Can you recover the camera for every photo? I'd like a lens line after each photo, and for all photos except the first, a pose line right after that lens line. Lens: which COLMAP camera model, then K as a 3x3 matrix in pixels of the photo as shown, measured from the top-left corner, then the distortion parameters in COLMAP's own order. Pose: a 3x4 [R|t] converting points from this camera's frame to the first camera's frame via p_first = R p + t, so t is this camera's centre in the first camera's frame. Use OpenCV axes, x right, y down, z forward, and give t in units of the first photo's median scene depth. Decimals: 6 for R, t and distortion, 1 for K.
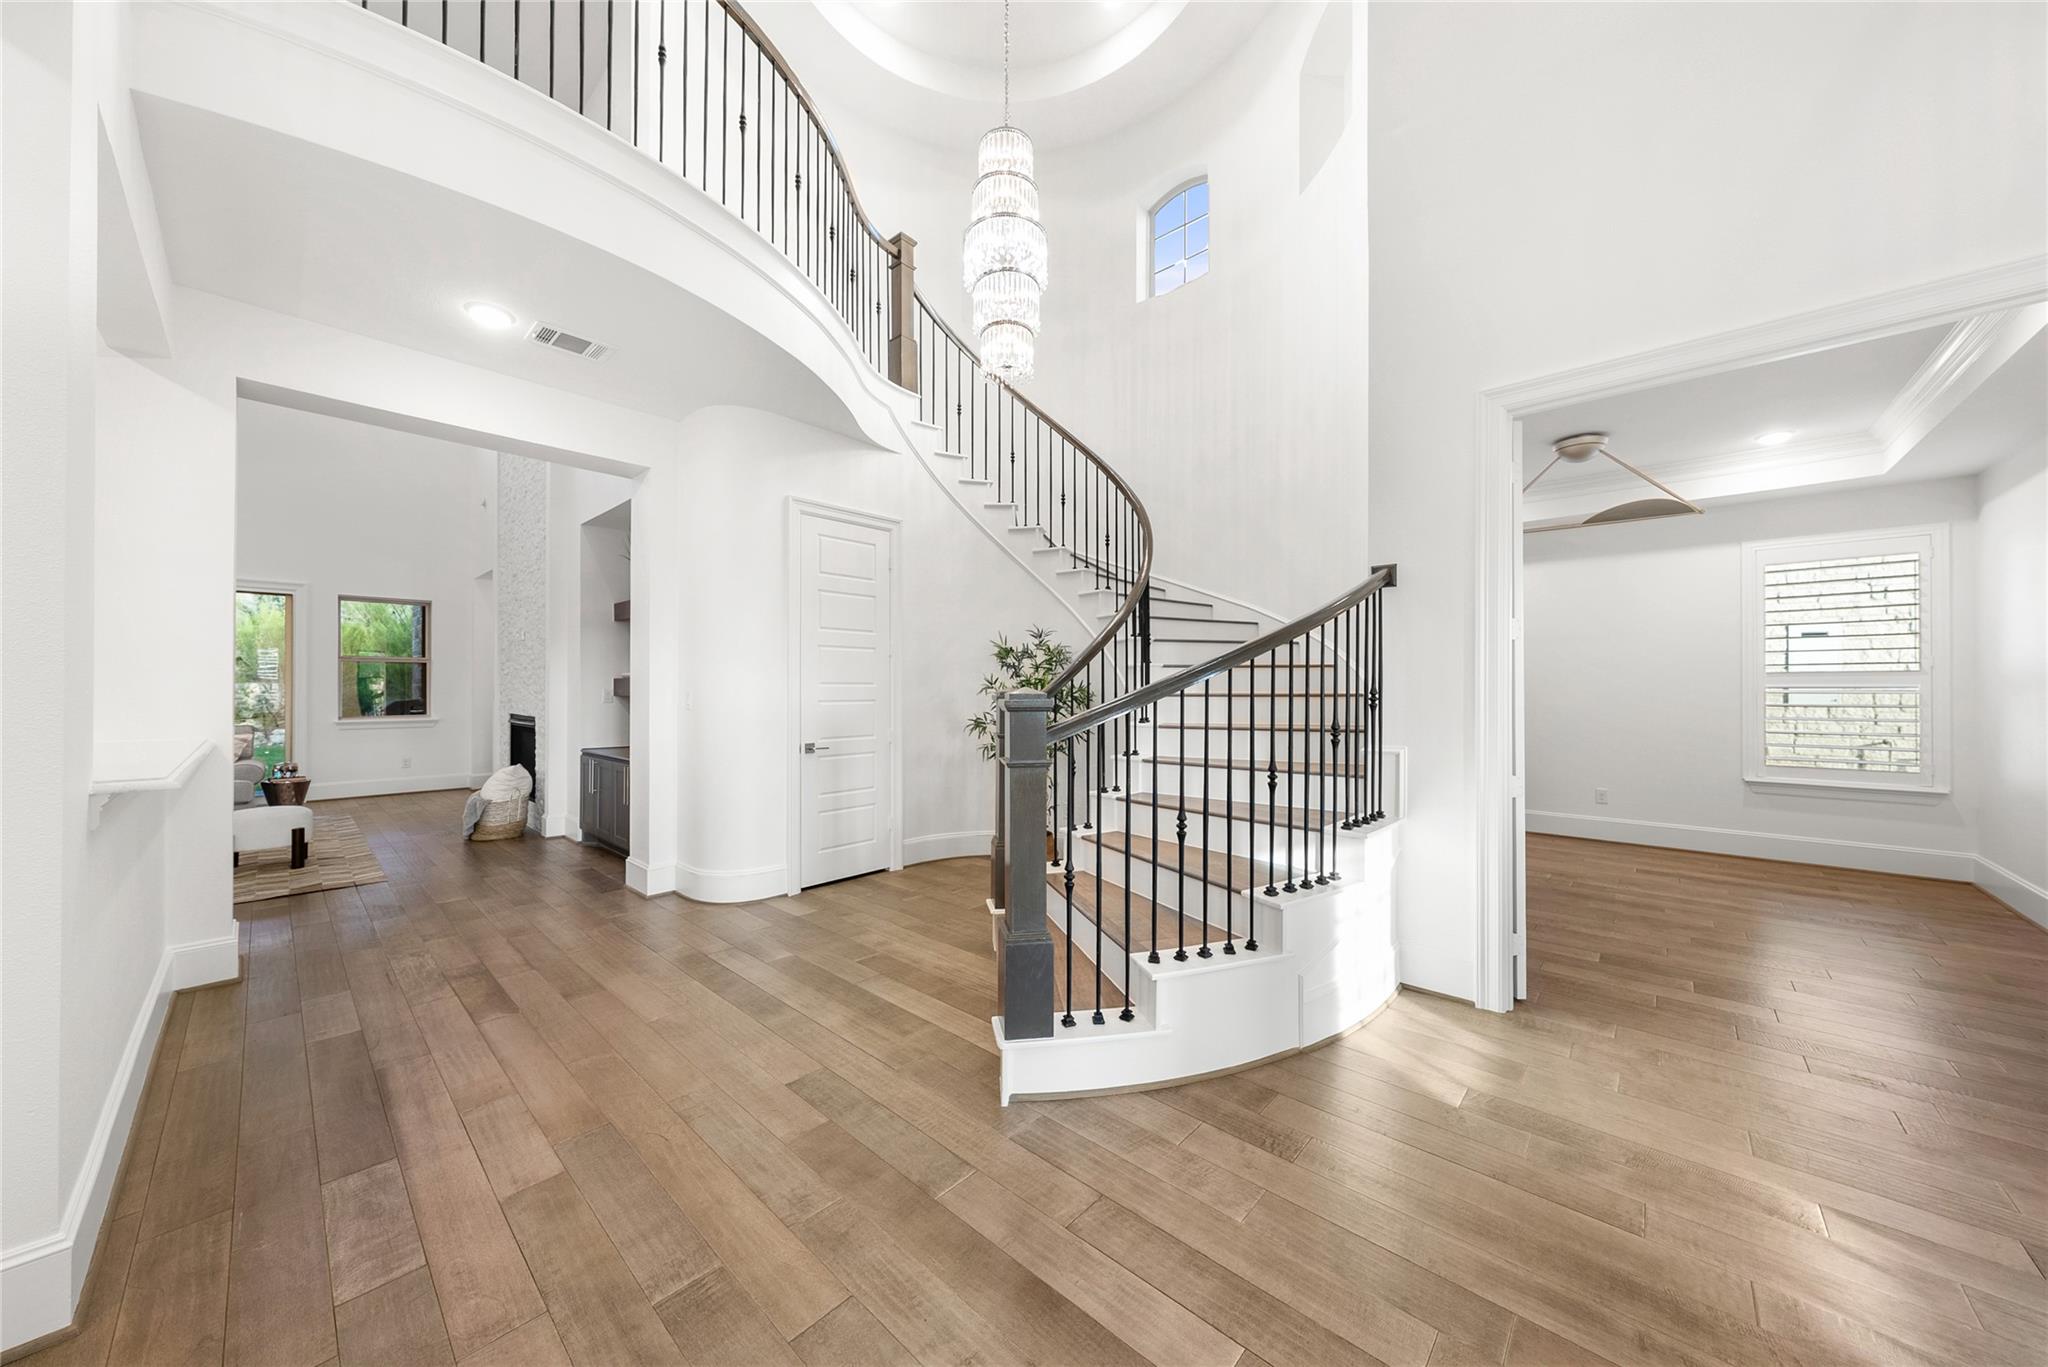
lens RADIAL K [[695.1, 0, 1027.4], [0, 695.1, 685.7], [0, 0, 1]] dist [-0.001301, 0.000285]
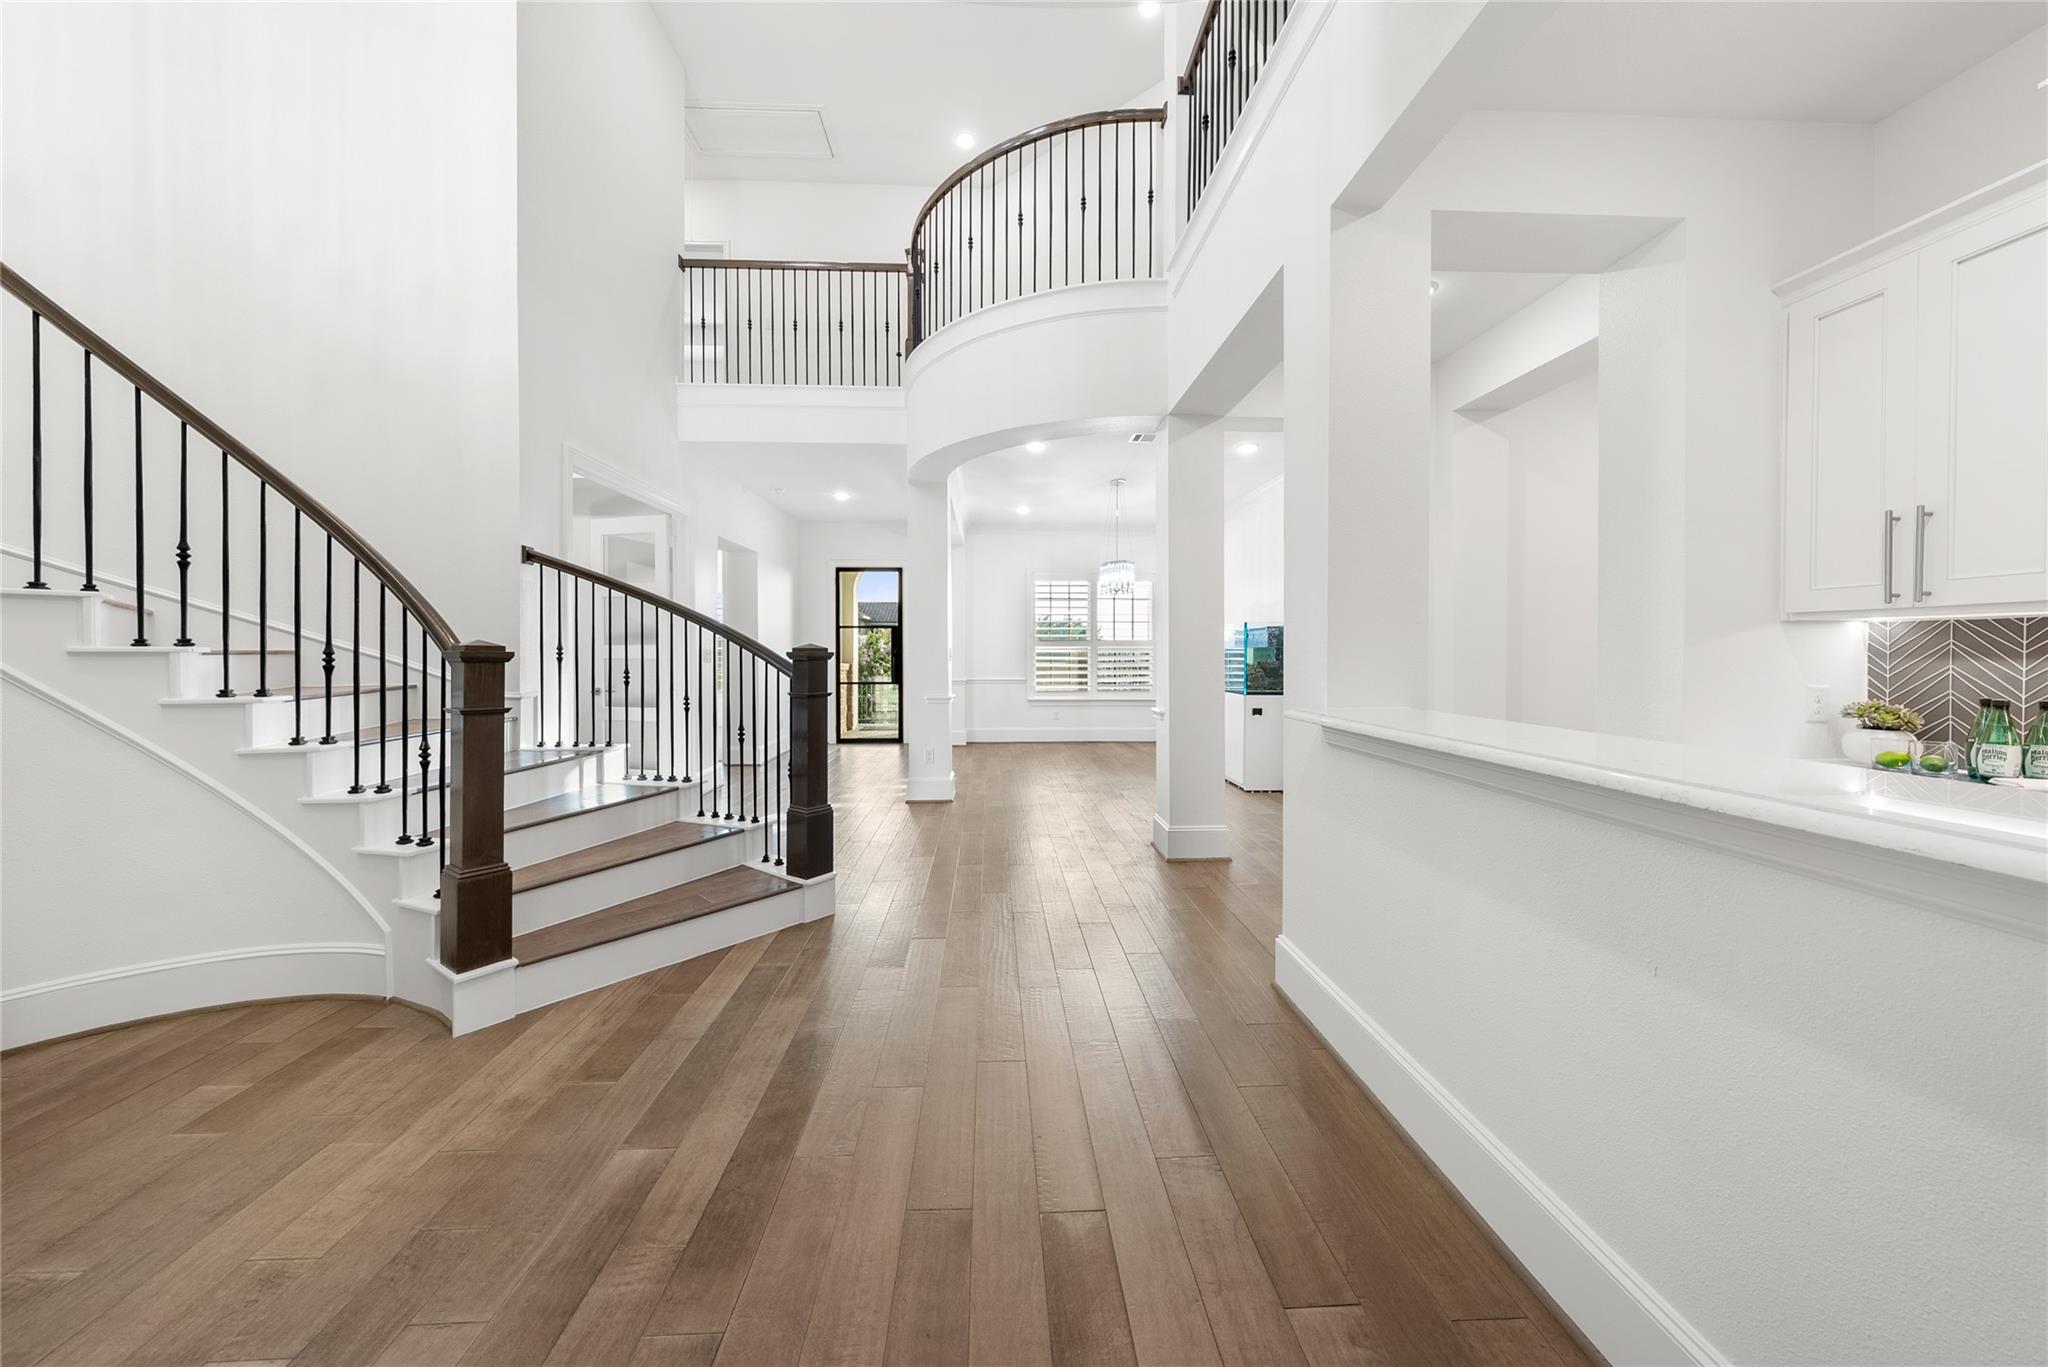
lens RADIAL K [[695.1, 0, 1031.0], [0, 695.1, 669.7], [0, 0, 1]] dist [-0.001301, 0.000285]
pose [[-0.713364, -0.014124, 0.700651, -0.982720], [-0.000458, 0.999806, 0.019688, 0.023329], [-0.700793, 0.013724, -0.713232, 1.239799]]
